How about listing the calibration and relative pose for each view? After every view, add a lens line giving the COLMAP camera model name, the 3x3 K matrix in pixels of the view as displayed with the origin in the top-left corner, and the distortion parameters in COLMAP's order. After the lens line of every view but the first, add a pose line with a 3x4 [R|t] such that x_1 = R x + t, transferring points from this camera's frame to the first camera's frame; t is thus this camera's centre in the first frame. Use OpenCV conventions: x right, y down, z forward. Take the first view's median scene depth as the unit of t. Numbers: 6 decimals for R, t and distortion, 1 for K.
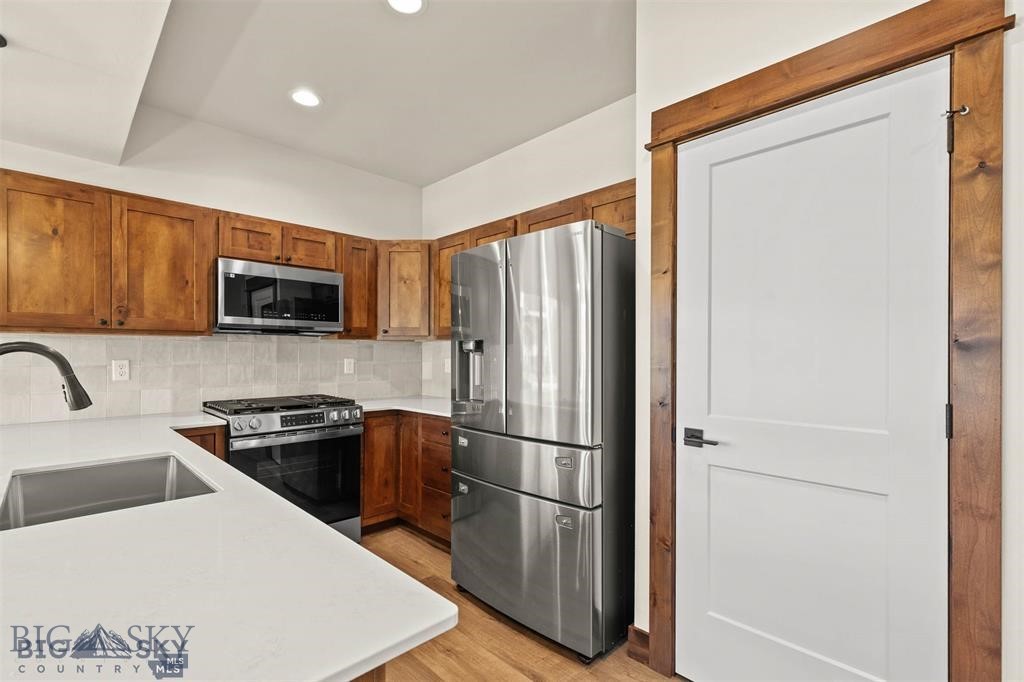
lens RADIAL K [[458.6, 0, 509.7], [0, 458.6, 353.7], [0, 0, 1]] dist [0.004860, -0.000107]
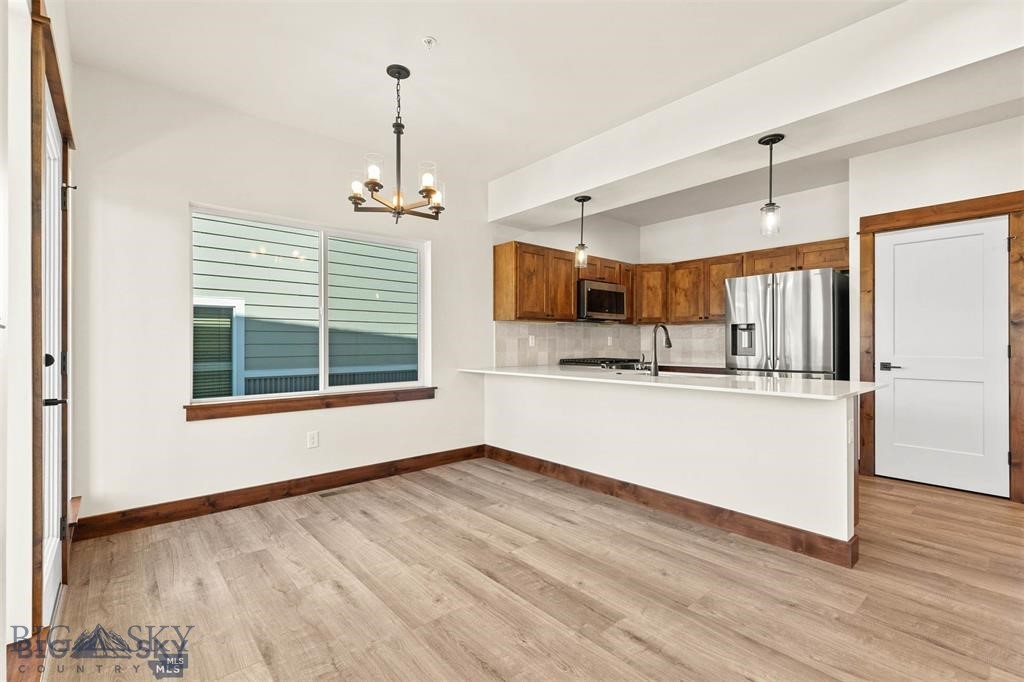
lens RADIAL K [[458.6, 0, 505.9], [0, 458.6, 340.1], [0, 0, 1]] dist [0.004860, -0.000107]
pose [[0.997898, -0.000219, -0.064799, -0.773753], [-0.000191, 0.999980, -0.006313, 0.042101], [0.064799, 0.006313, 0.997878, -0.805732]]
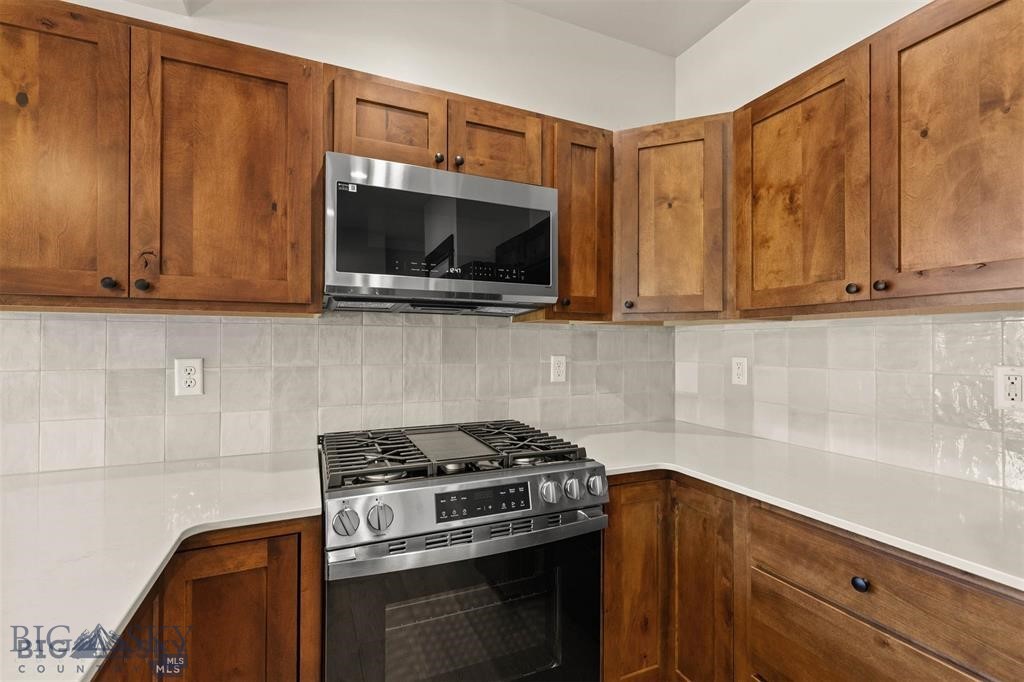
lens RADIAL K [[458.6, 0, 510.4], [0, 458.6, 339.7], [0, 0, 1]] dist [0.004860, -0.000107]
pose [[0.934024, -0.000915, -0.357209, -0.257273], [-0.002330, 0.999960, -0.008654, -0.005446], [0.357203, 0.008915, 0.933984, 0.570392]]
